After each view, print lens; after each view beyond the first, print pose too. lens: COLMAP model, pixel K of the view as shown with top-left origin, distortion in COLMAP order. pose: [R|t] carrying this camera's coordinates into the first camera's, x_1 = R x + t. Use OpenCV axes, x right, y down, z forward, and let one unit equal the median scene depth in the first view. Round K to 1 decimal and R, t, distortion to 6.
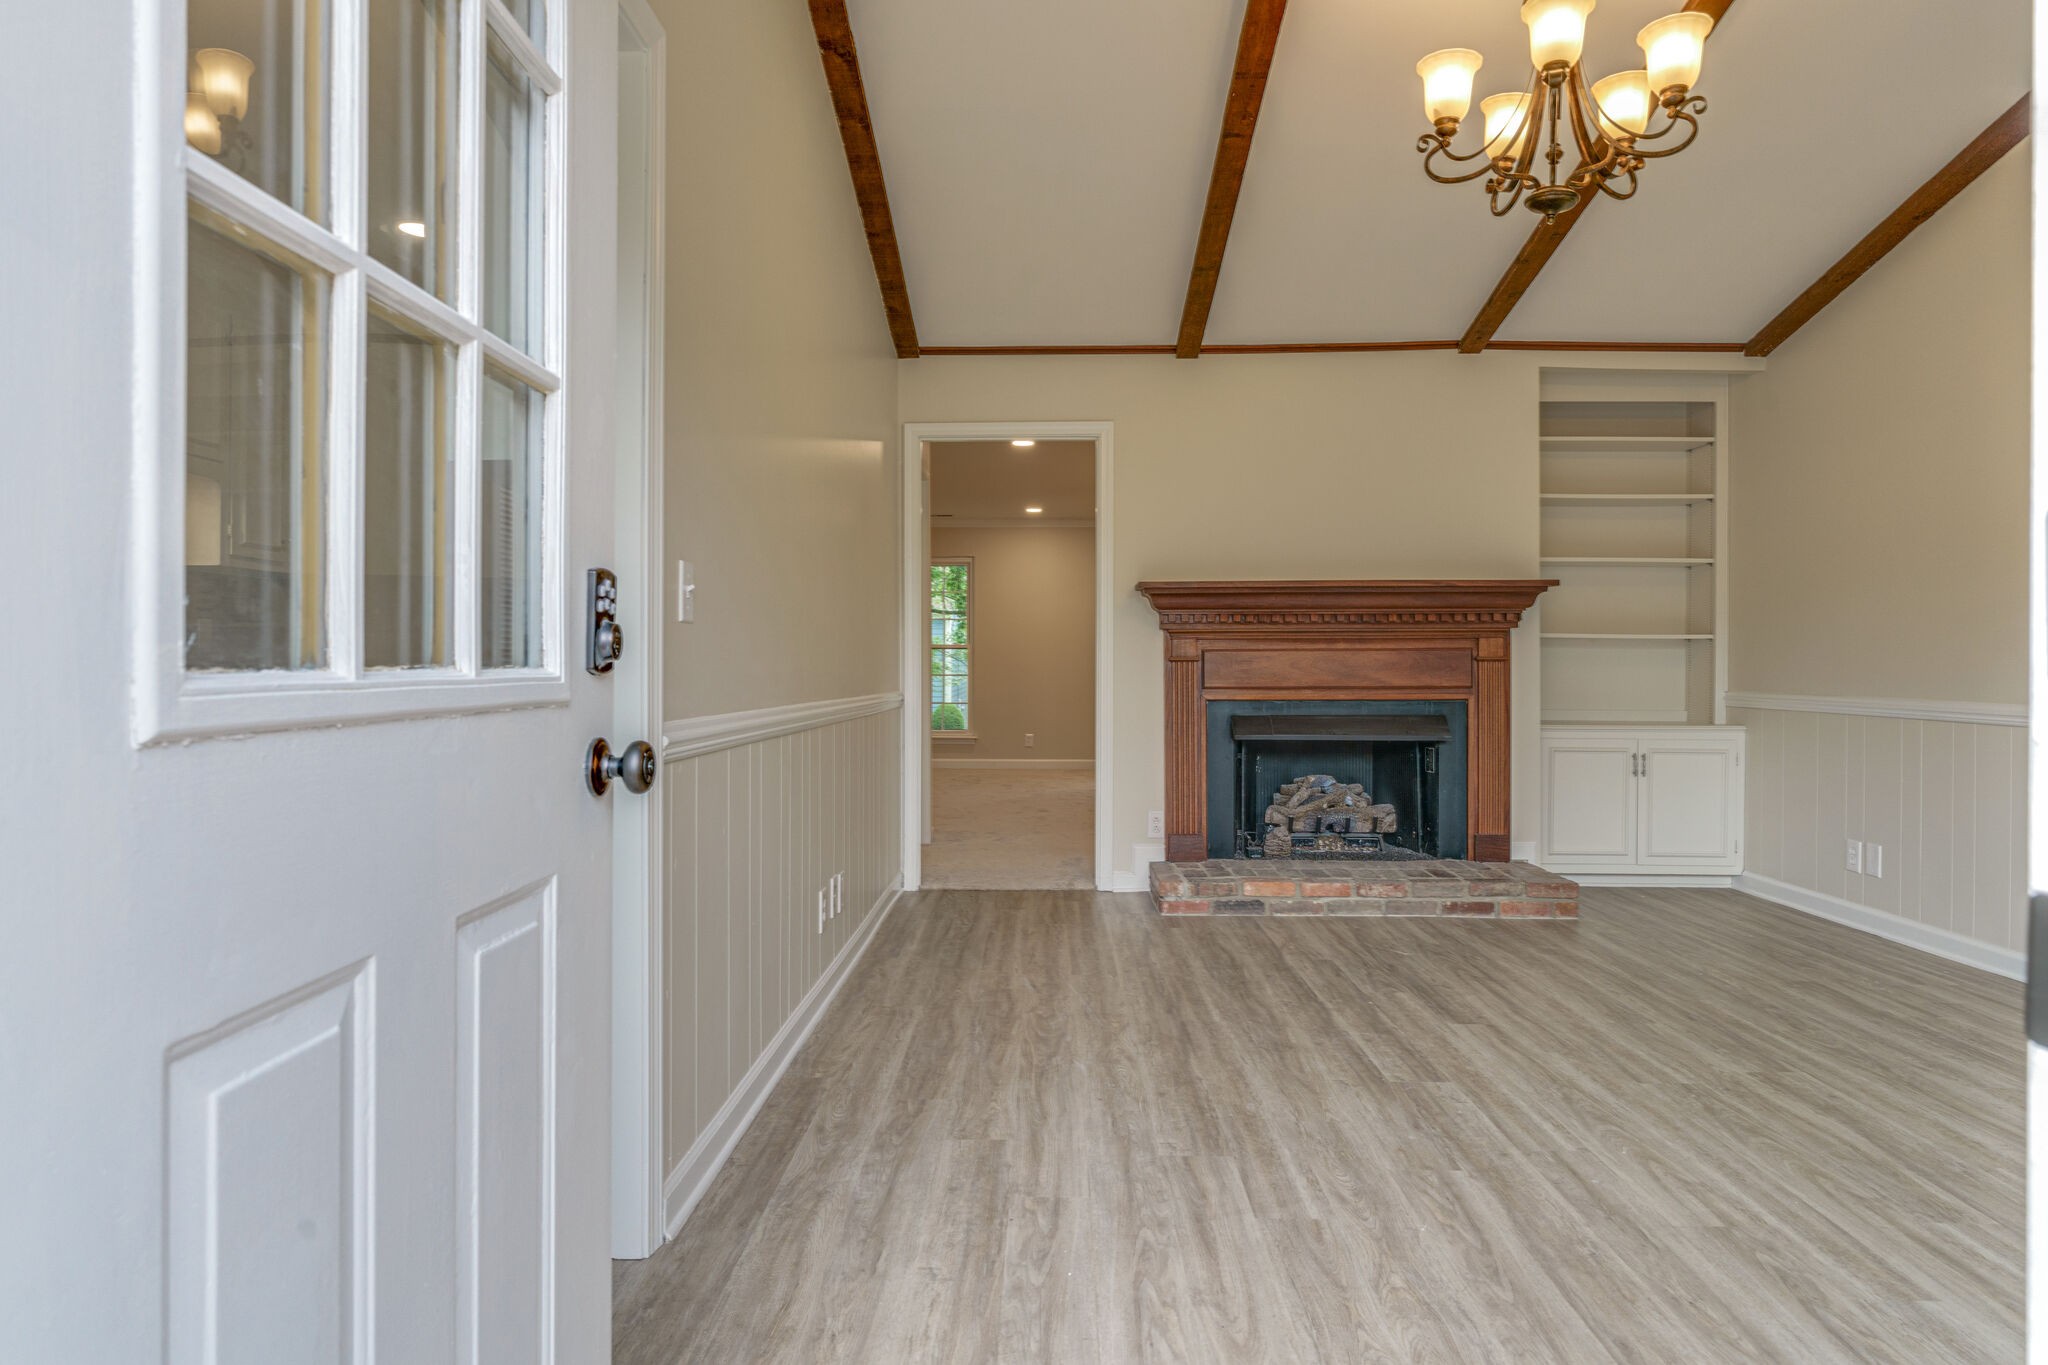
lens RADIAL K [[1202.7, 0, 1018.1], [0, 1202.7, 670.5], [0, 0, 1]] dist [0.000375, 0.000394]
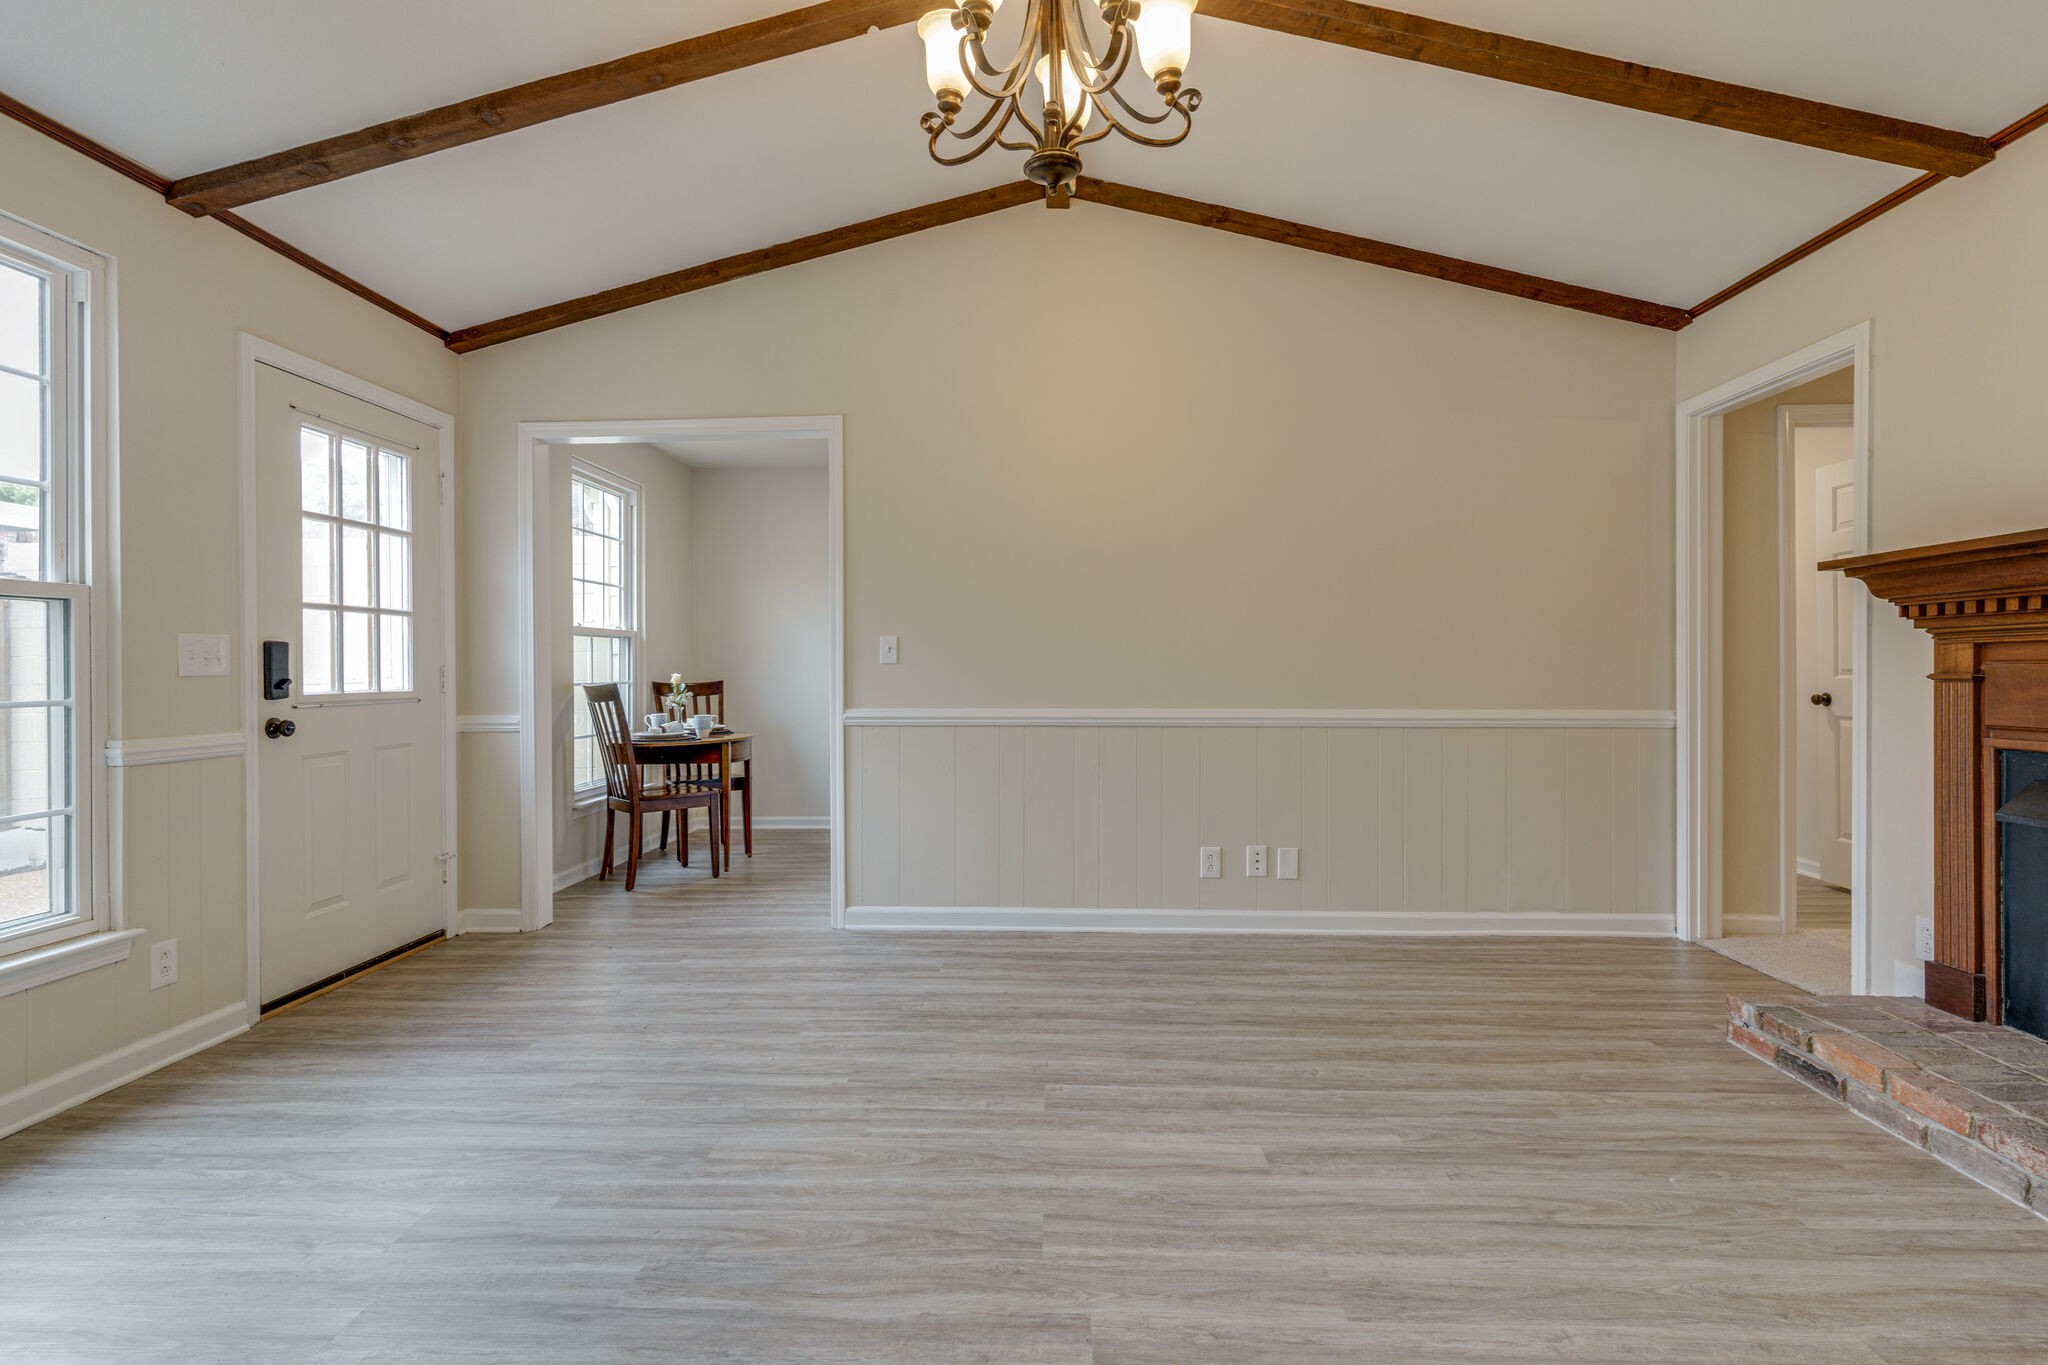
lens RADIAL K [[998.2, 0, 1030.8], [0, 998.2, 665.6], [0, 0, 1]] dist [0.001840, 0.000018]
pose [[-0.015314, -0.001738, -0.999881, 0.853197], [-0.000165, 0.999998, -0.001735, -0.017983], [0.999883, 0.000139, -0.015314, 0.718673]]
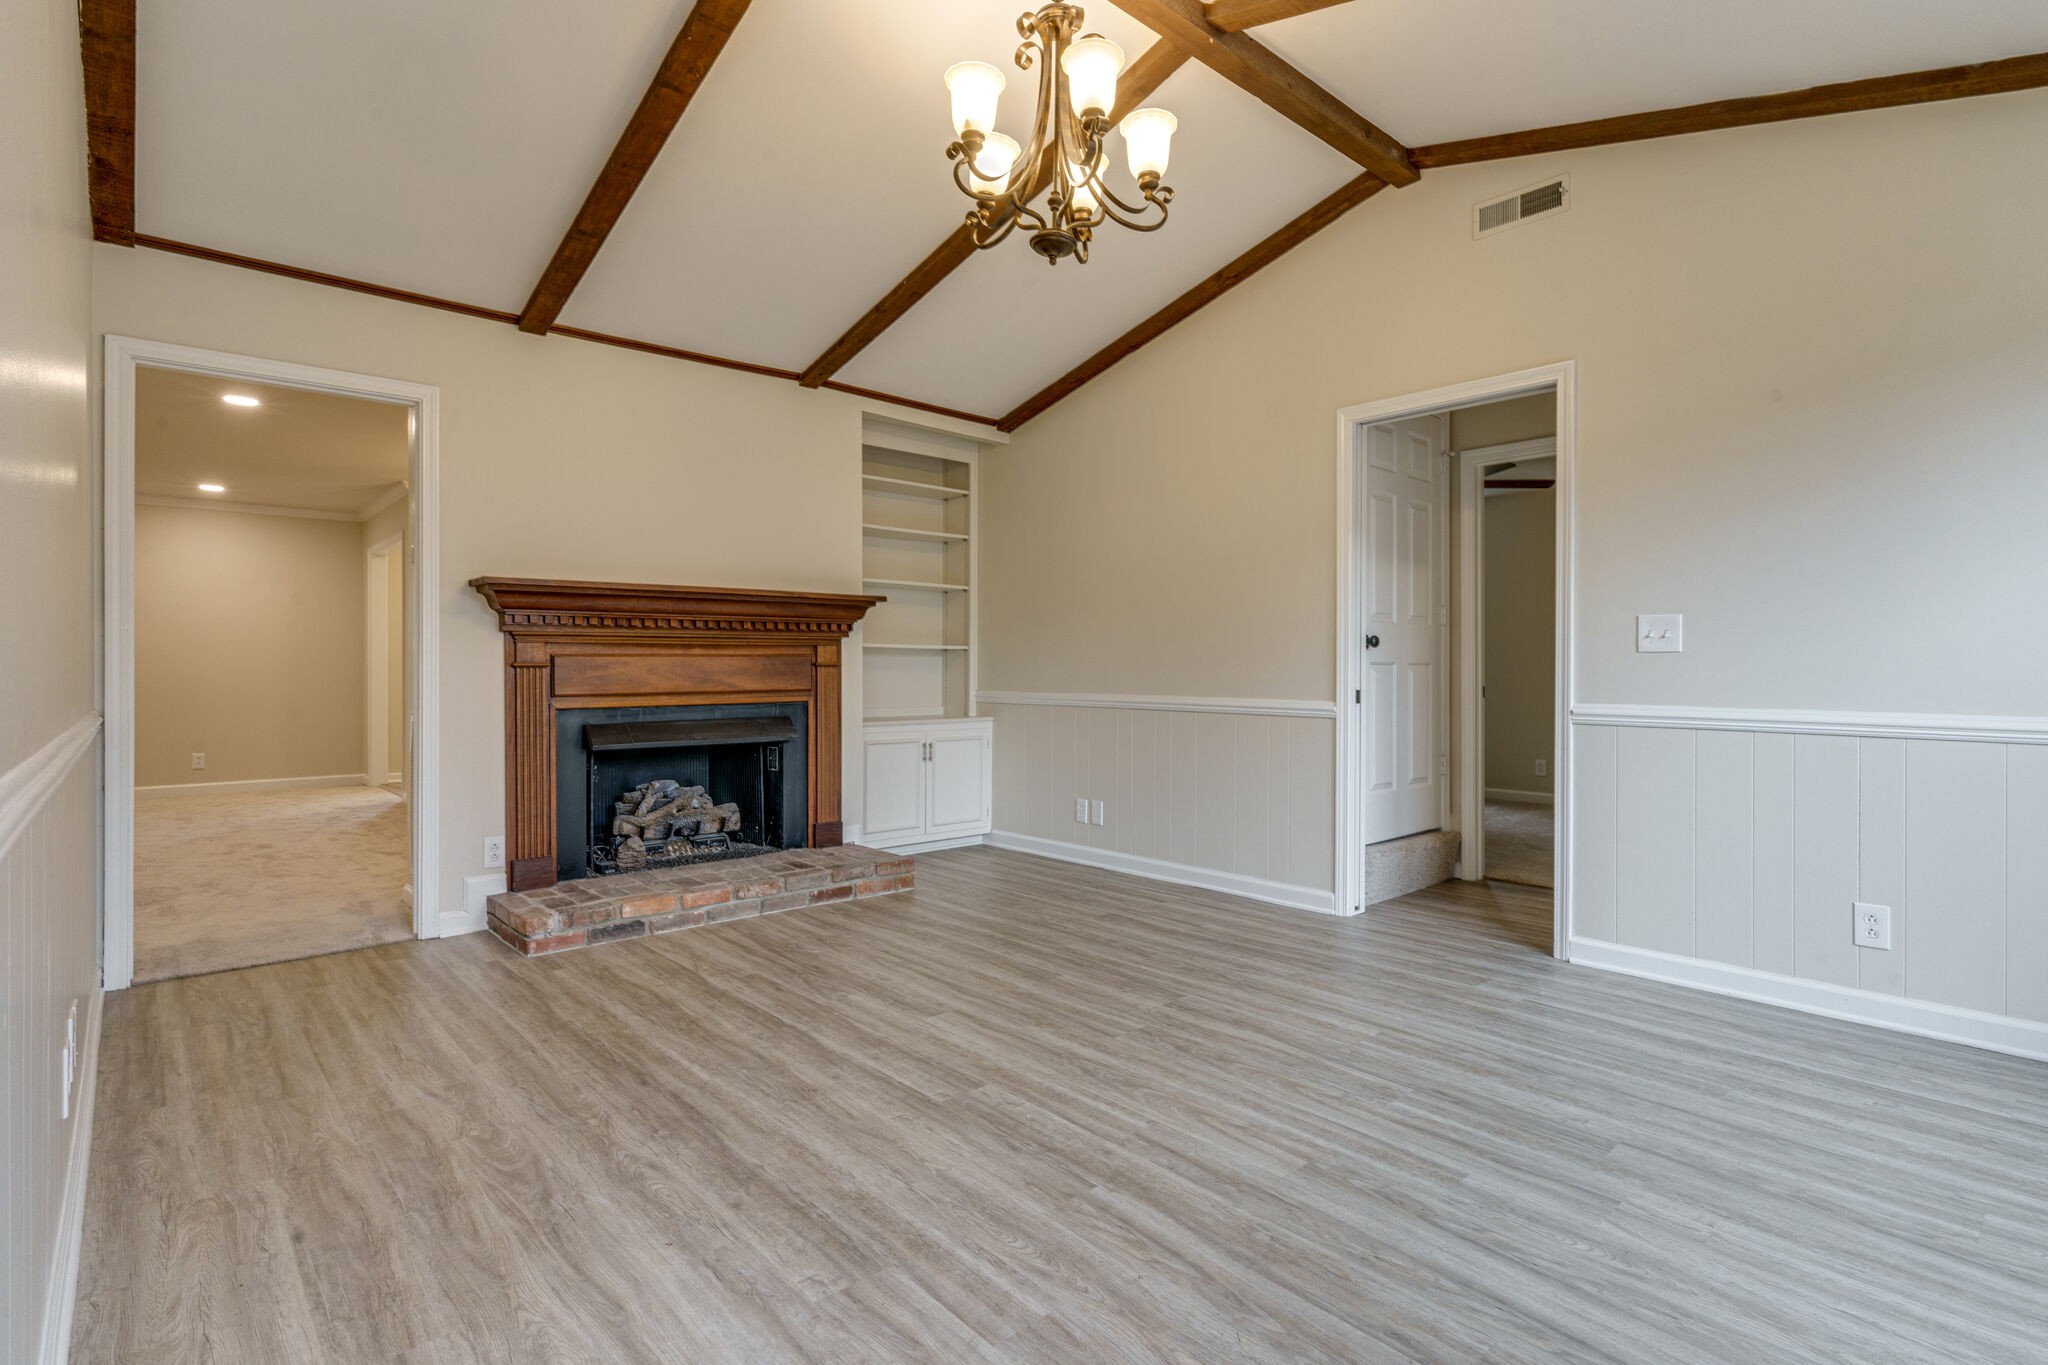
lens RADIAL K [[998.2, 0, 1030.8], [0, 998.2, 665.6], [0, 0, 1]] dist [0.001840, 0.000018]
pose [[0.726667, 0.000346, 0.686990, -0.137195], [0.004973, 0.999971, -0.005765, -0.003359], [-0.686972, 0.007606, 0.726644, 0.260854]]
